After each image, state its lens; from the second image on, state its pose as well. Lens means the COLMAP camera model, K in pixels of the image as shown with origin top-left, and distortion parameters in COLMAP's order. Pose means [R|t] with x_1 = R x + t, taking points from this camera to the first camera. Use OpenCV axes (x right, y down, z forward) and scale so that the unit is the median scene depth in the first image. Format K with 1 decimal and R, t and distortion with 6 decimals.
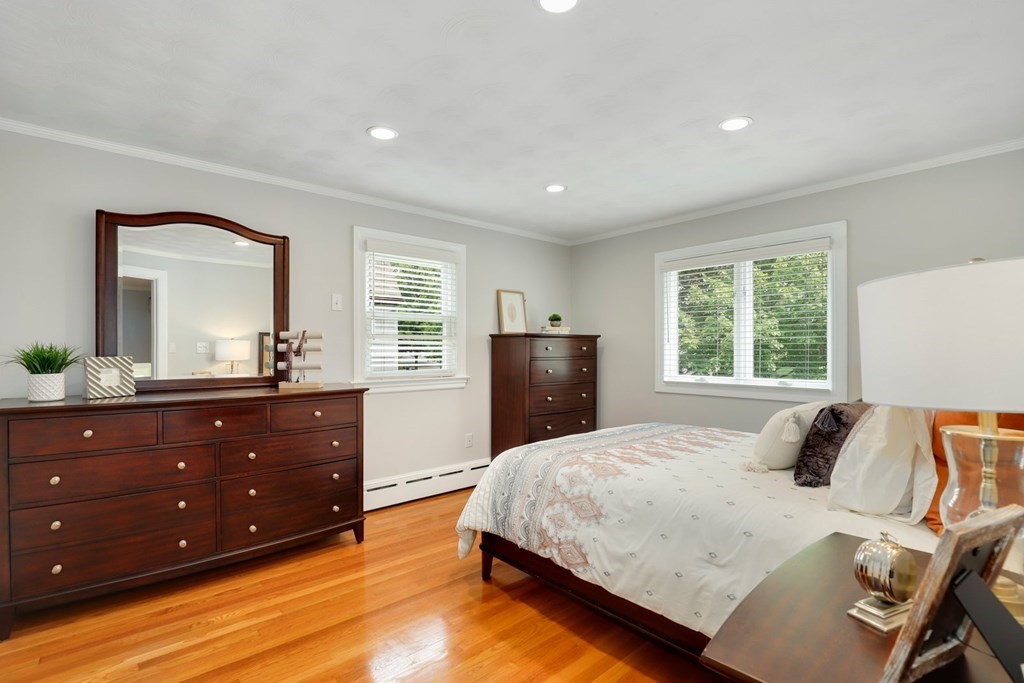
lens RADIAL K [[471.8, 0, 510.4], [0, 471.8, 341.7], [0, 0, 1]] dist [-0.008630, 0.000362]
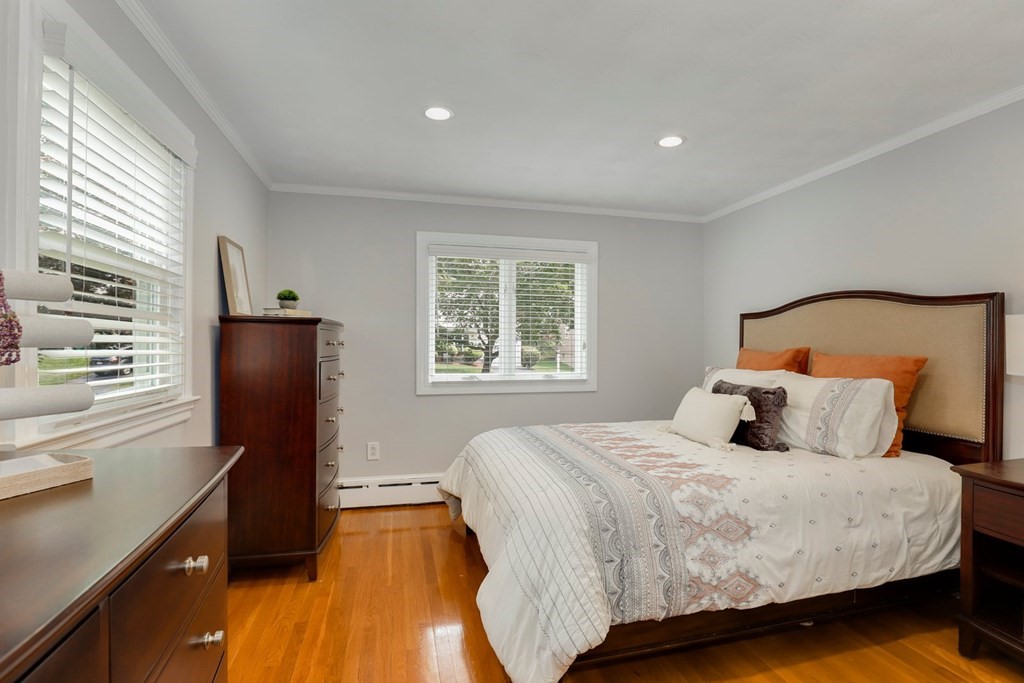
lens RADIAL K [[471.8, 0, 514.2], [0, 471.8, 350.1], [0, 0, 1]] dist [-0.008630, 0.000362]
pose [[0.439808, -0.004437, 0.898081, -0.763151], [-0.021757, 0.999642, 0.015594, 0.017309], [-0.897828, -0.026398, 0.439553, 0.943923]]
